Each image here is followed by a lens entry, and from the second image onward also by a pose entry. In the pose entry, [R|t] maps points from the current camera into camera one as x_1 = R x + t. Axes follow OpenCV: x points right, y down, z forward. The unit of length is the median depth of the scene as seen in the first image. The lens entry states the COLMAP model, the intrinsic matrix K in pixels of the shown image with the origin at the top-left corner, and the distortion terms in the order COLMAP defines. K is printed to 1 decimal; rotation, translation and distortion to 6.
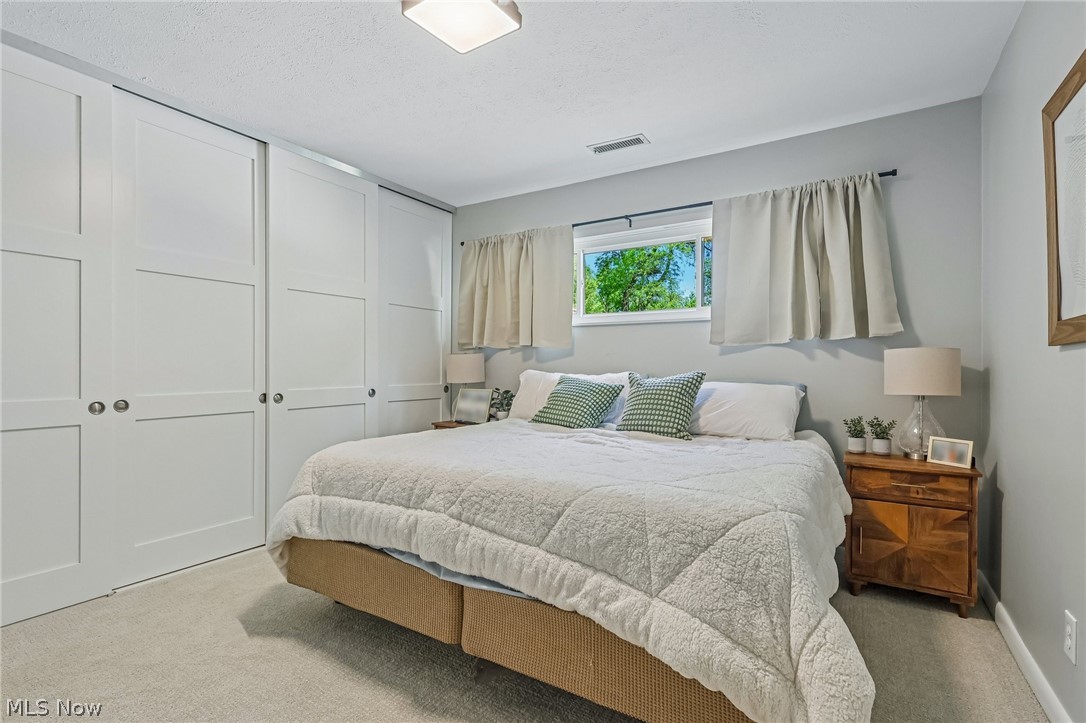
lens RADIAL K [[523.9, 0, 531.6], [0, 523.9, 362.1], [0, 0, 1]] dist [-0.003065, 0.000094]
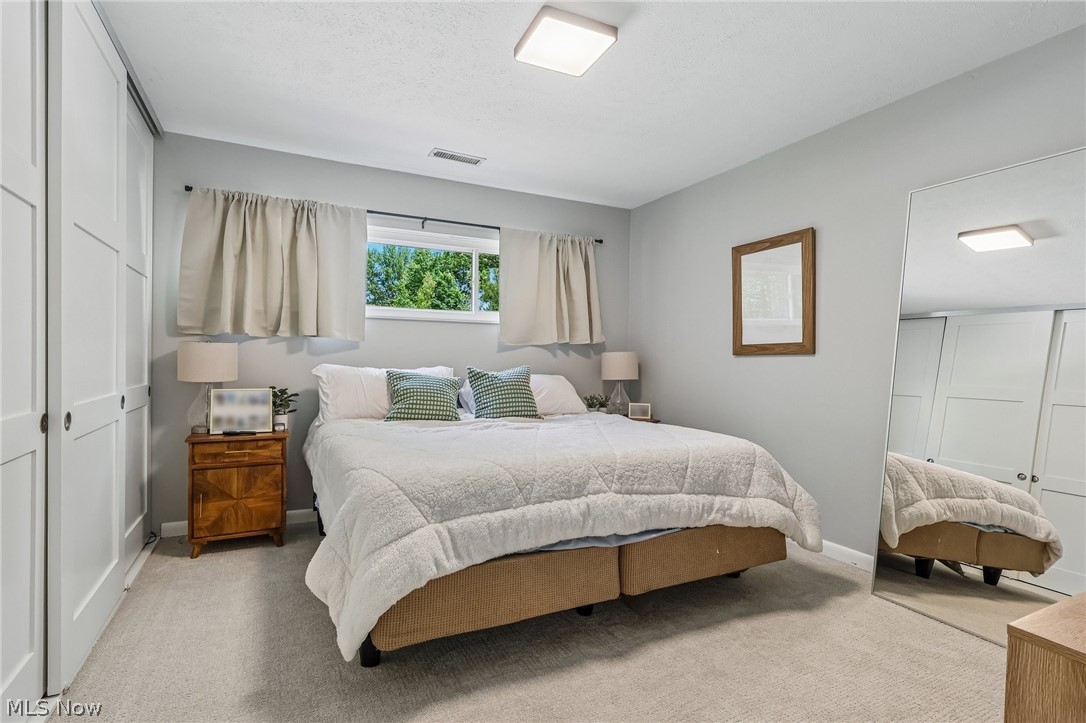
lens RADIAL K [[523.9, 0, 531.6], [0, 523.9, 362.1], [0, 0, 1]] dist [-0.003065, 0.000094]
pose [[0.510619, -0.003200, 0.859801, -1.071691], [-0.018602, 0.999718, 0.014769, -0.014798], [-0.859606, -0.023535, 0.510416, 0.469994]]
